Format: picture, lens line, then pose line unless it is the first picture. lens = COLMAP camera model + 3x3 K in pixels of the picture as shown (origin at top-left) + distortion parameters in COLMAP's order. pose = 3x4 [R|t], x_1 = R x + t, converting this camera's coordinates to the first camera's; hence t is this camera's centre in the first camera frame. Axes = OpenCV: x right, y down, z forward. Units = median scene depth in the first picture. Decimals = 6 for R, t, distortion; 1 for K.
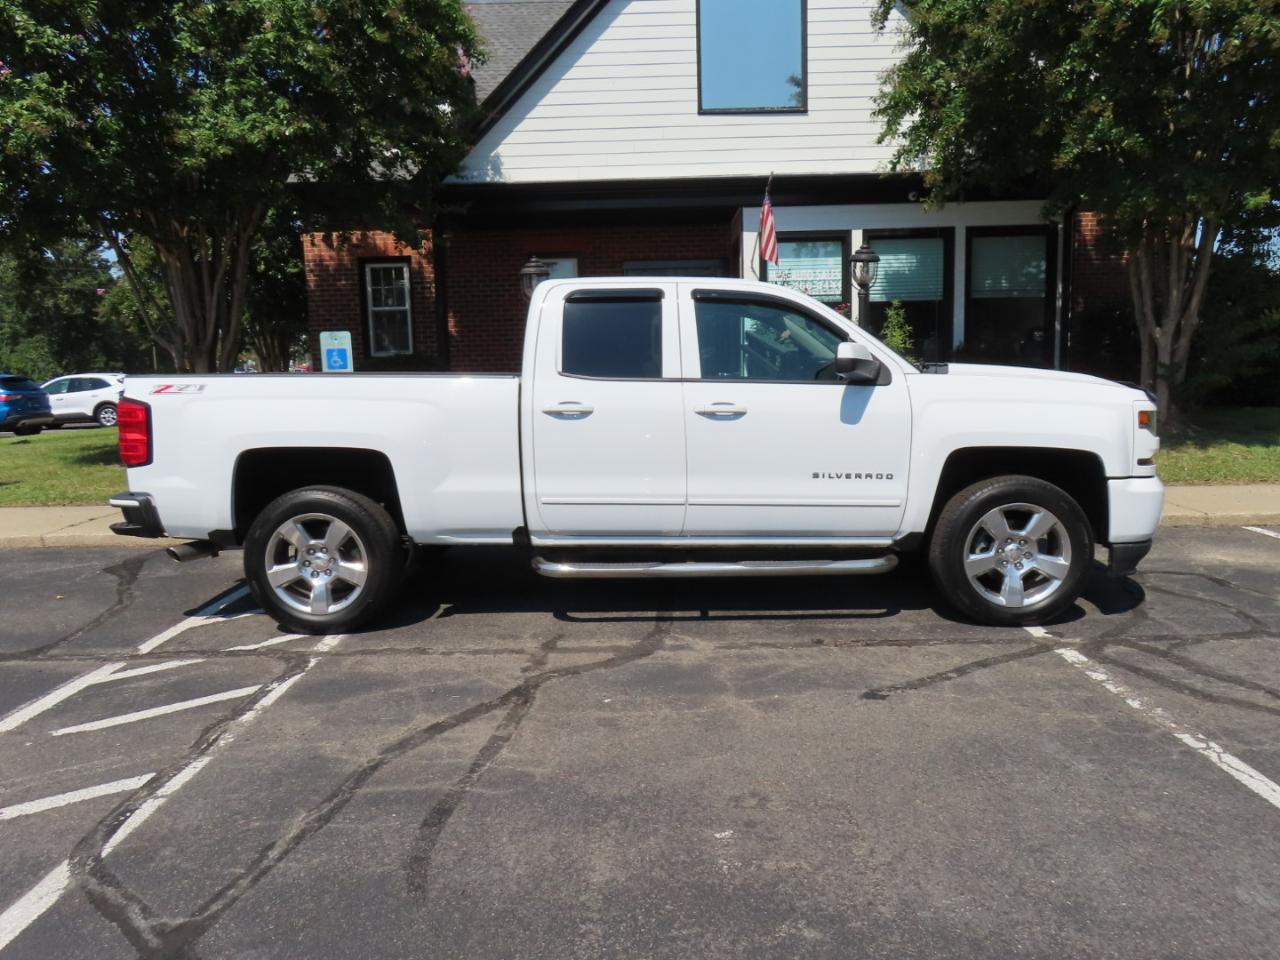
lens RADIAL K [[915.5, 0, 643.0], [0, 915.5, 482.8], [0, 0, 1]] dist [-0.012002, 0.007298]
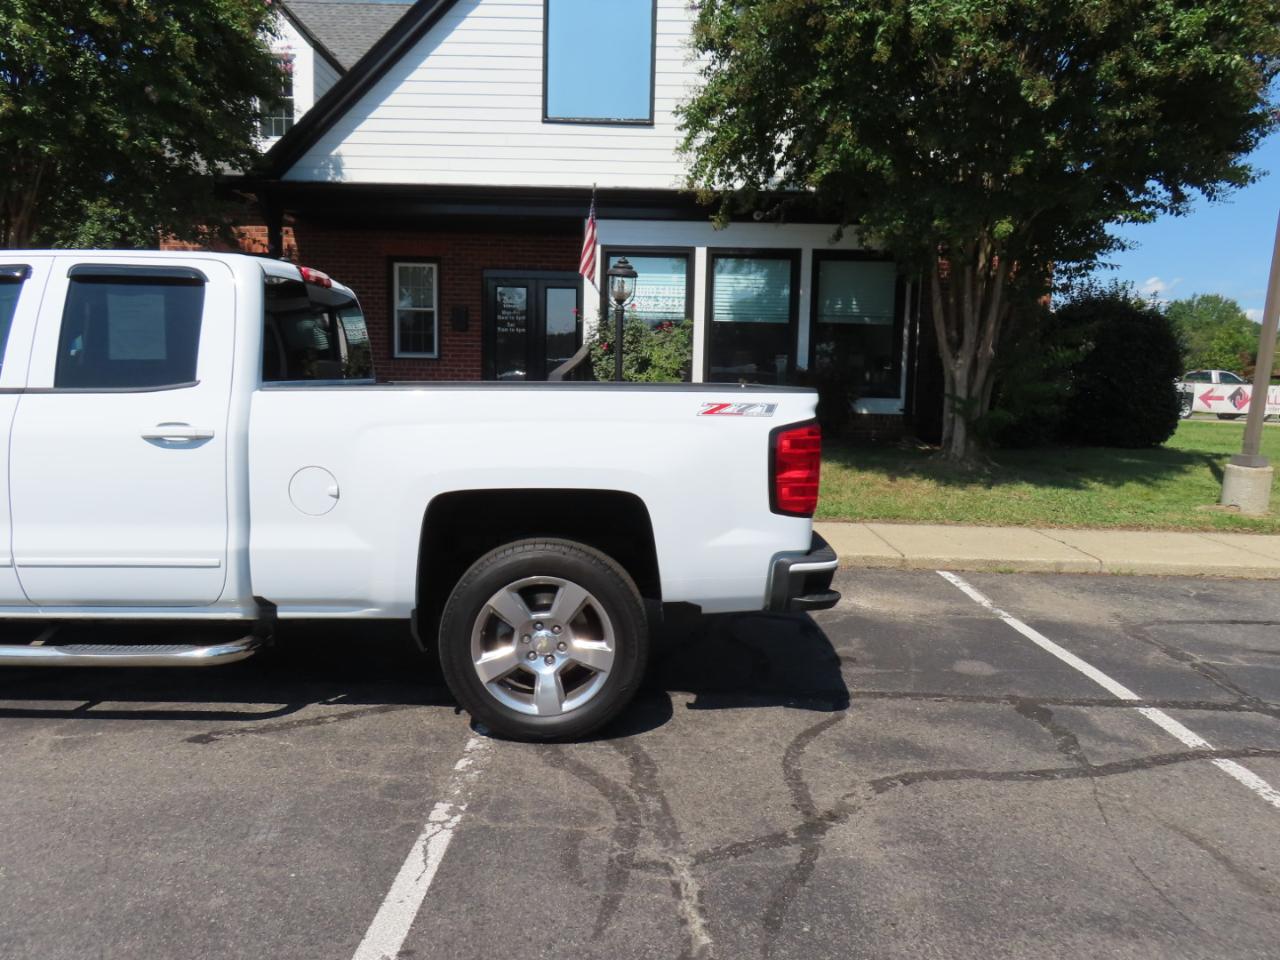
lens RADIAL K [[915.5, 0, 643.1], [0, 915.5, 480.2], [0, 0, 1]] dist [-0.012002, 0.007298]
pose [[0.998774, 0.049093, -0.006380, 0.542628], [-0.049196, 0.998641, -0.017219, -0.022635], [0.005526, 0.017511, 0.999831, 0.075562]]
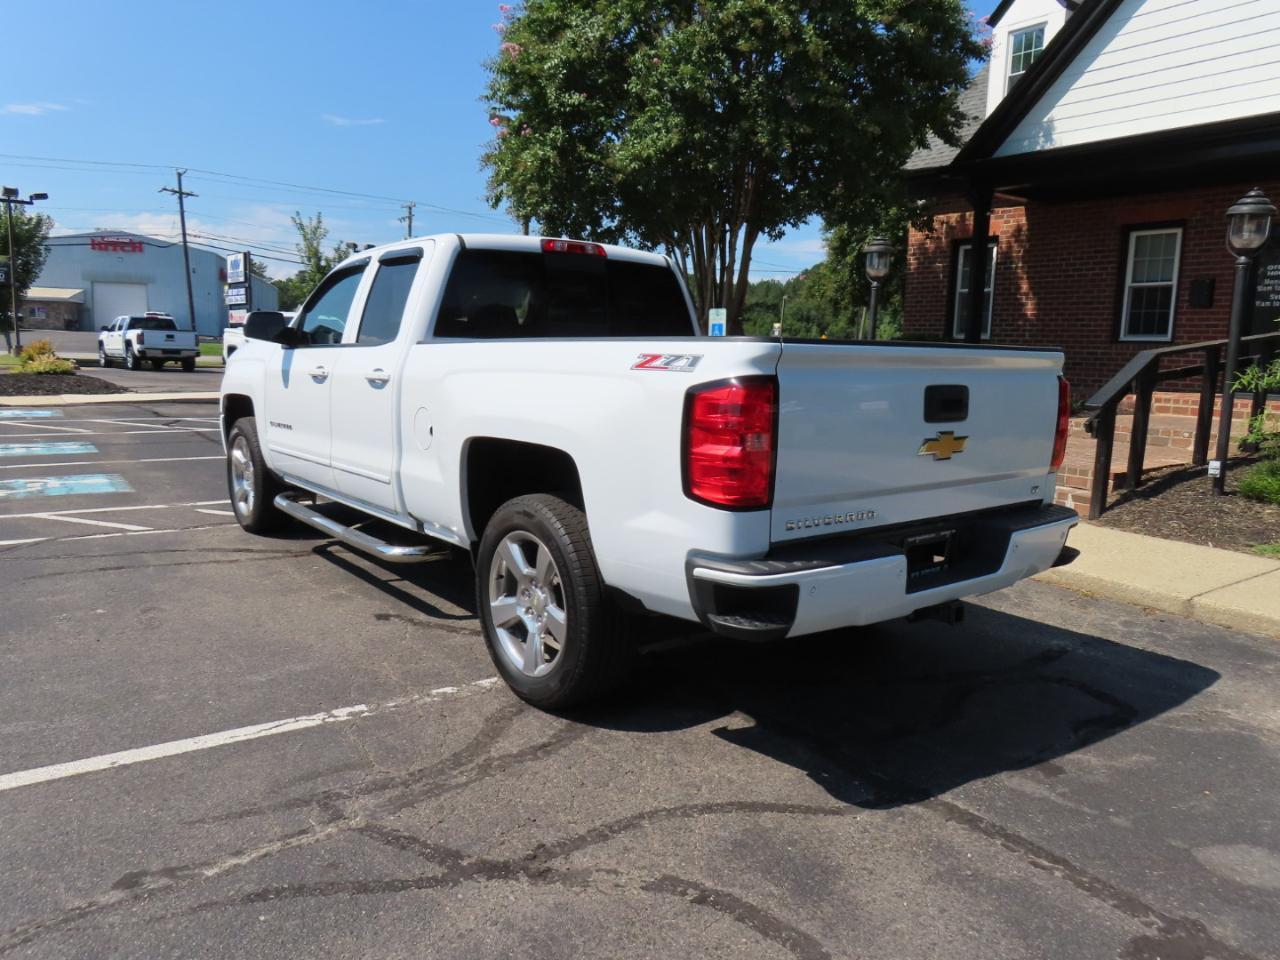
lens RADIAL K [[915.5, 0, 640.4], [0, 915.5, 480.7], [0, 0, 1]] dist [-0.012002, 0.007298]
pose [[0.587668, 0.158092, -0.793507, 1.064320], [-0.147603, 0.985215, 0.086973, -0.068334], [0.795525, 0.066012, 0.602314, 0.437265]]
